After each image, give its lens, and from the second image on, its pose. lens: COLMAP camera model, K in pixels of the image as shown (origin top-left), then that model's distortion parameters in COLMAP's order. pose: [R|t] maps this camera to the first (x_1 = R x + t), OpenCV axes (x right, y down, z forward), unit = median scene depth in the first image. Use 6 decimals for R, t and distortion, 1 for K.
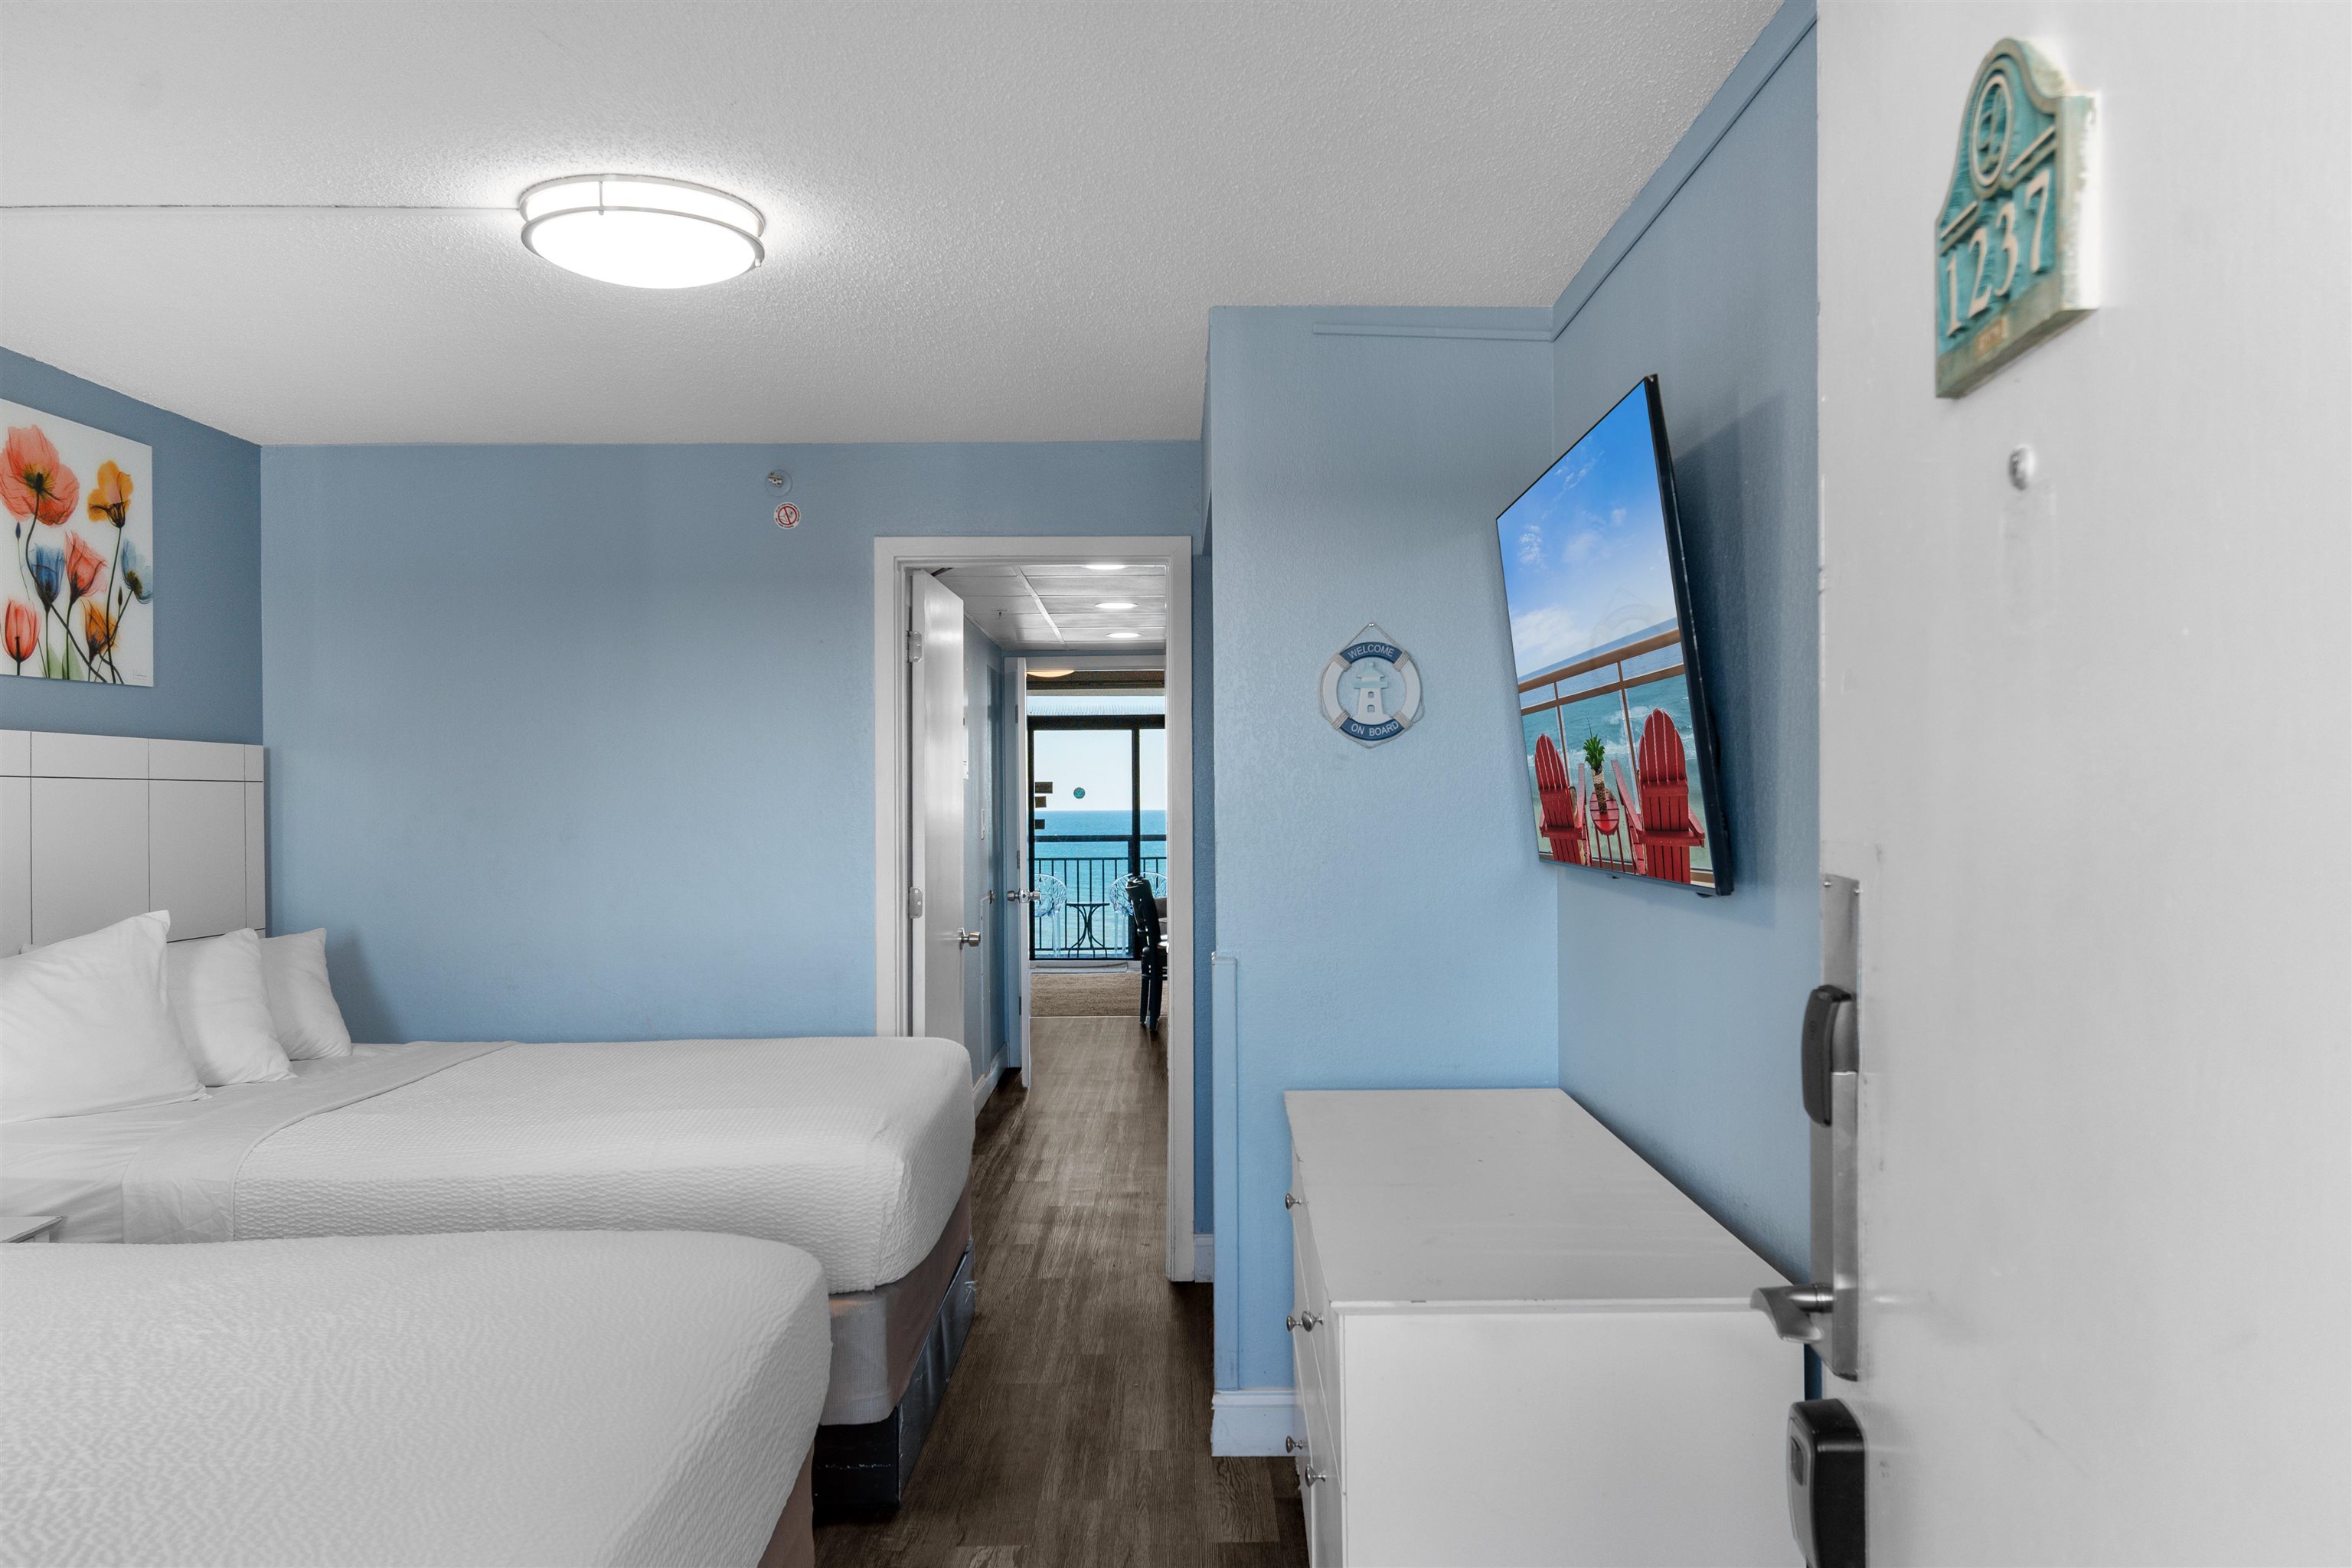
lens RADIAL K [[1851.9, 0, 1178.0], [0, 1851.9, 795.4], [0, 0, 1]] dist [-0.003311, -0.001668]
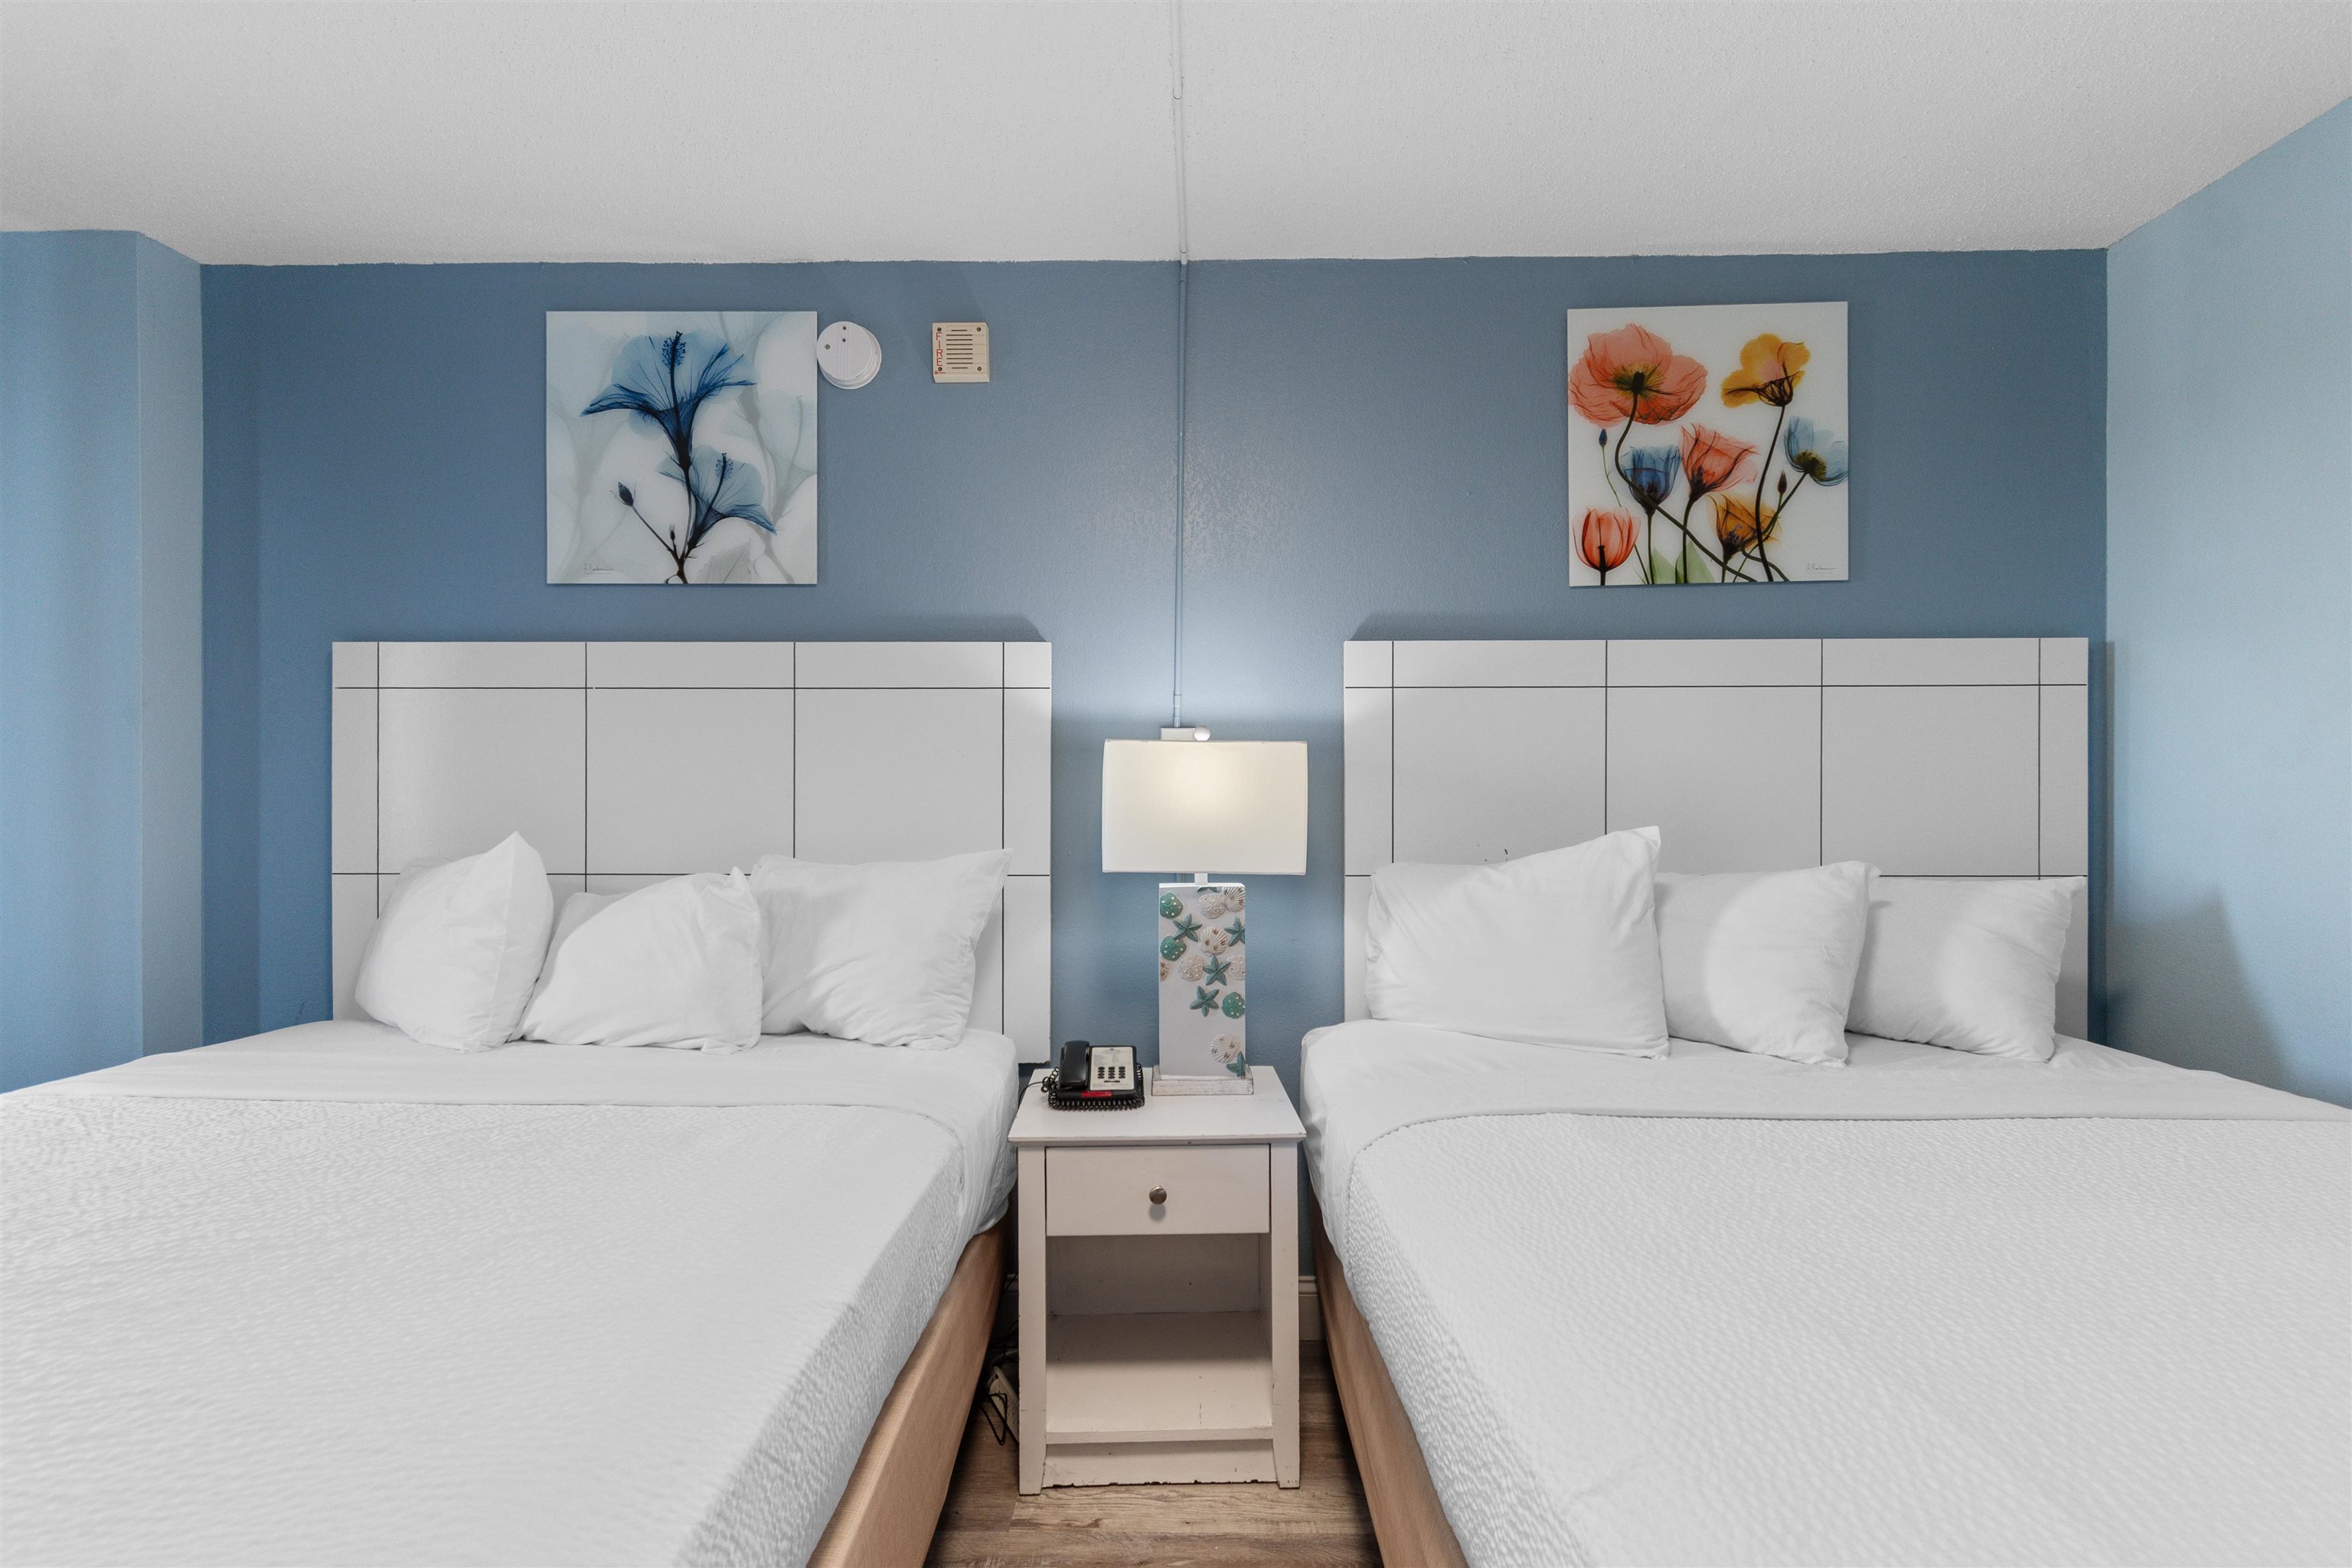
lens RADIAL K [[1043.3, 0, 1174.5], [0, 1043.3, 810.5], [0, 0, 1]] dist [0.002404, -0.000705]
pose [[-0.020450, 0.011176, -0.999728, -0.062921], [0.002221, 0.999936, 0.011133, 0.046394], [0.999788, -0.001993, -0.020473, 0.751668]]
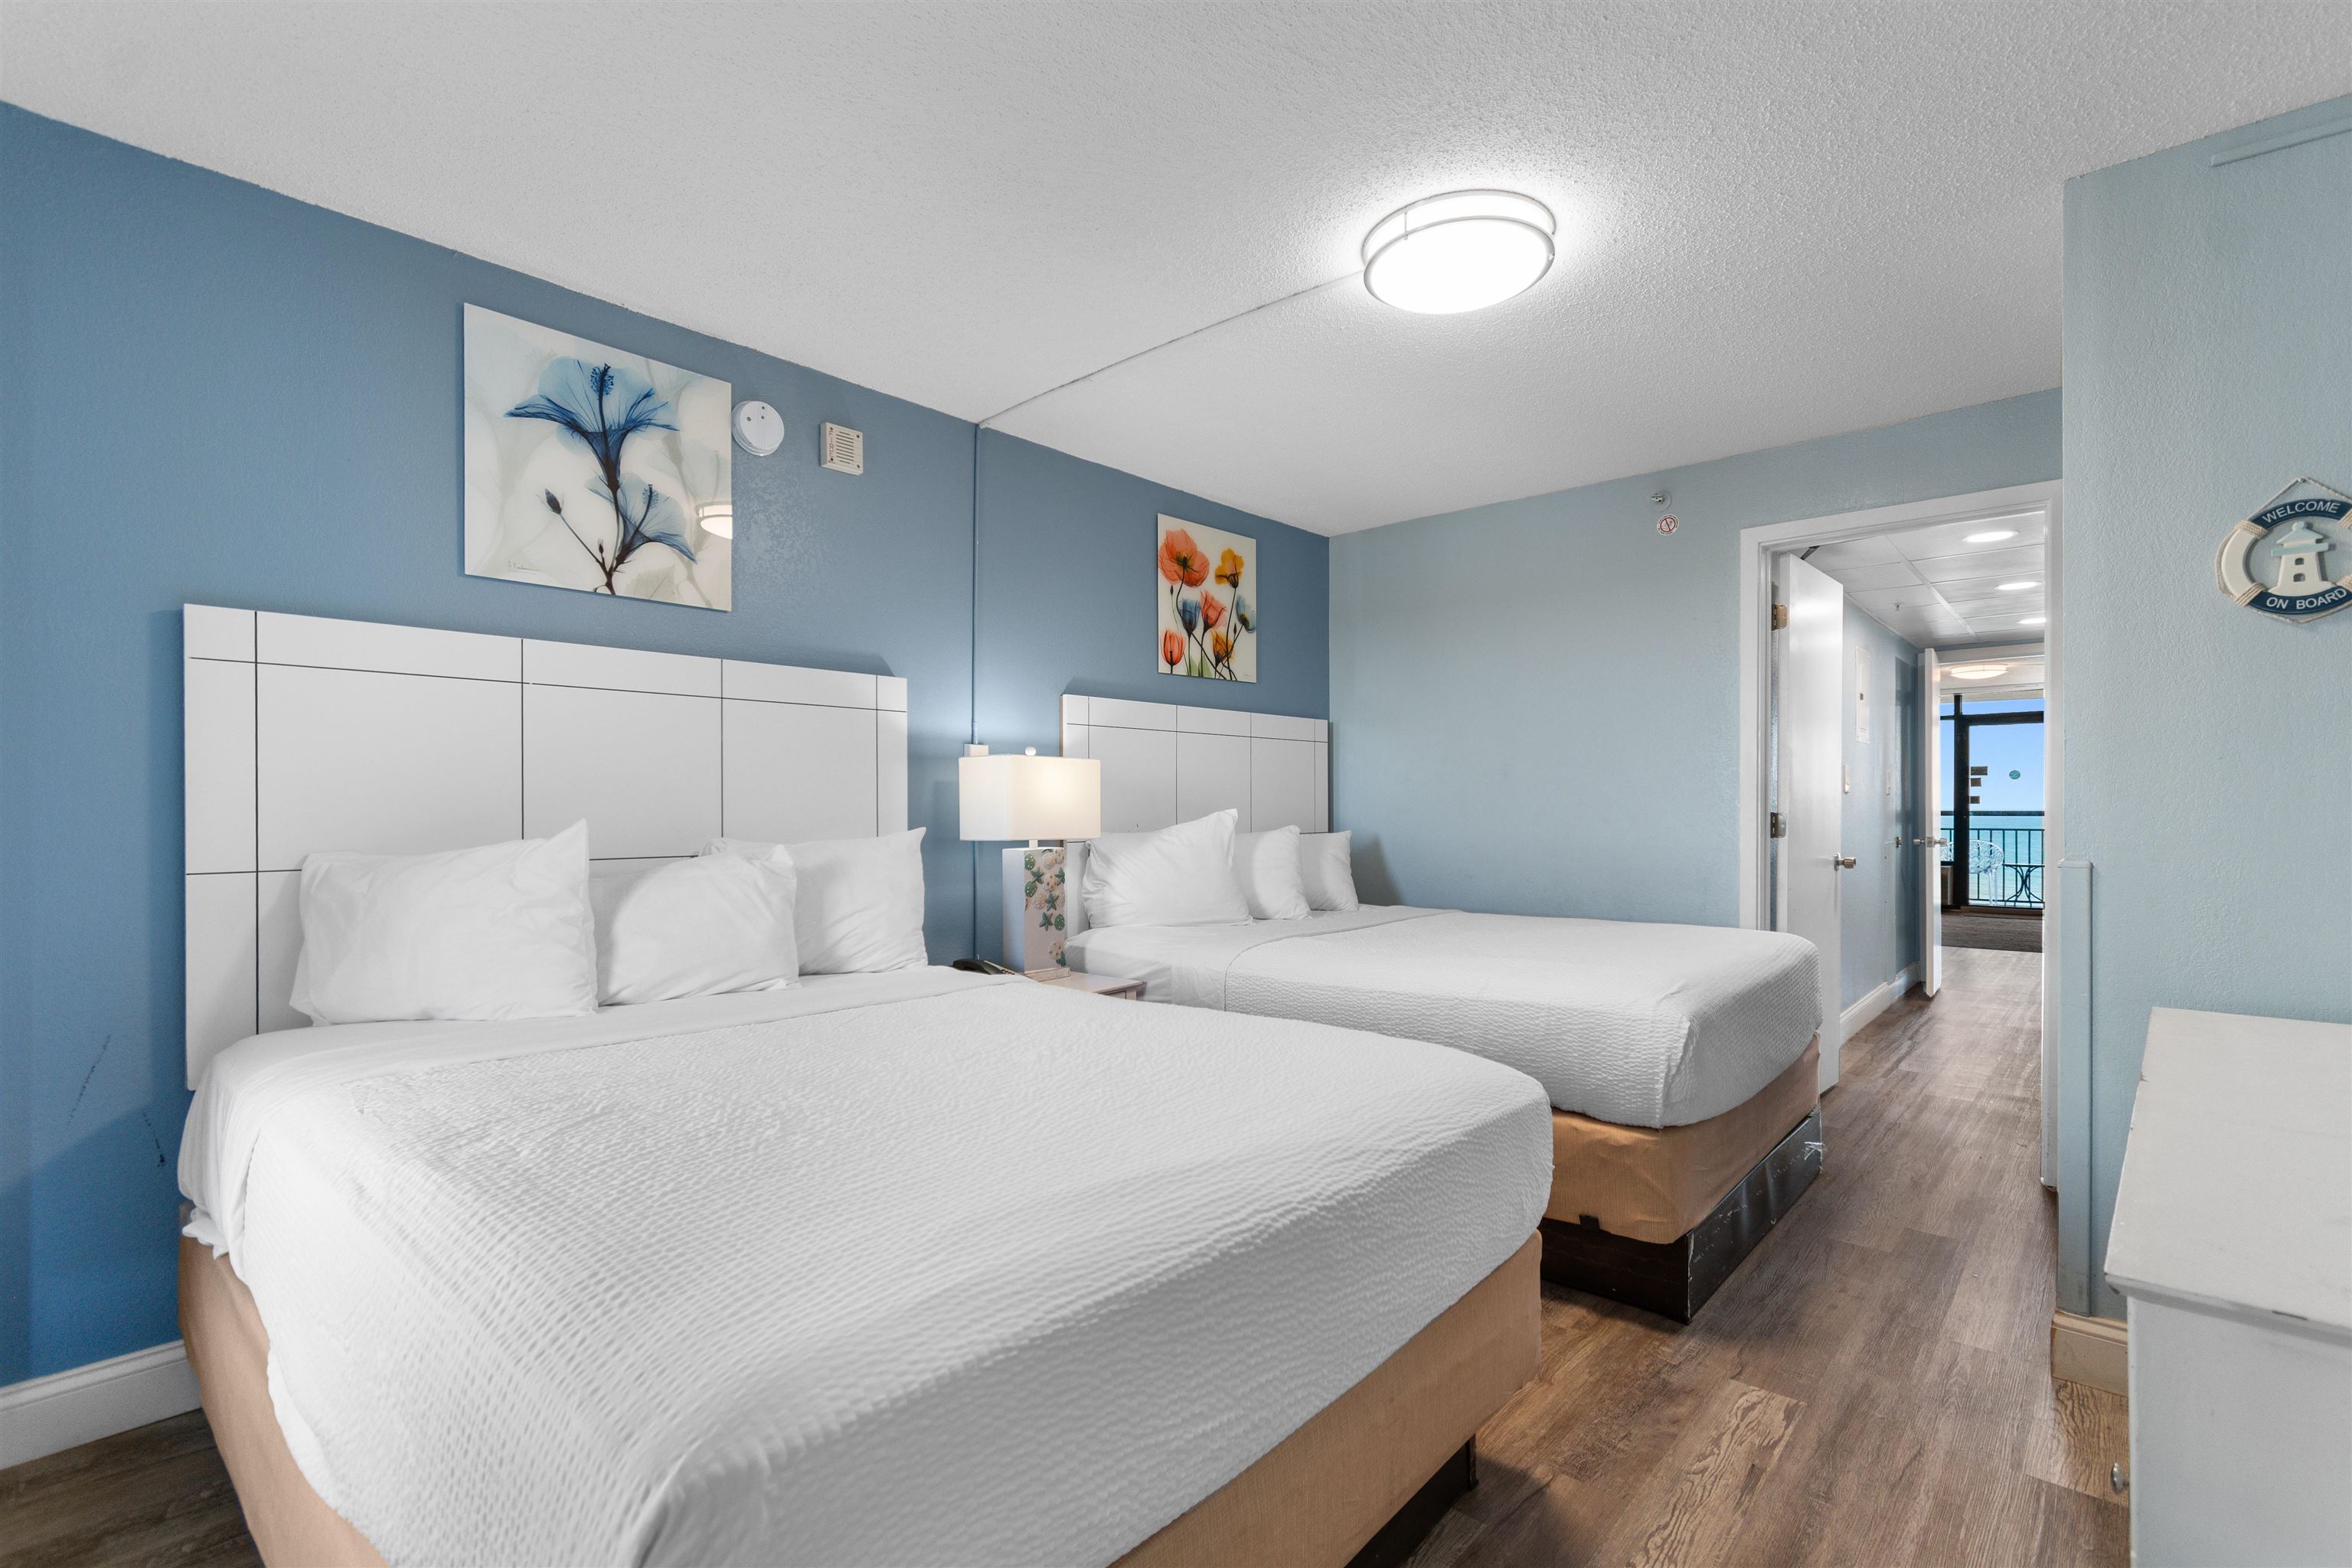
lens RADIAL K [[1080.0, 0, 1150.5], [0, 1080.0, 804.8], [0, 0, 1]] dist [-0.000229, -0.000039]
pose [[0.733529, 0.007430, -0.679617, 0.046581], [-0.002947, 0.999966, 0.007752, 0.048527], [0.679651, -0.003684, 0.733526, 0.232370]]
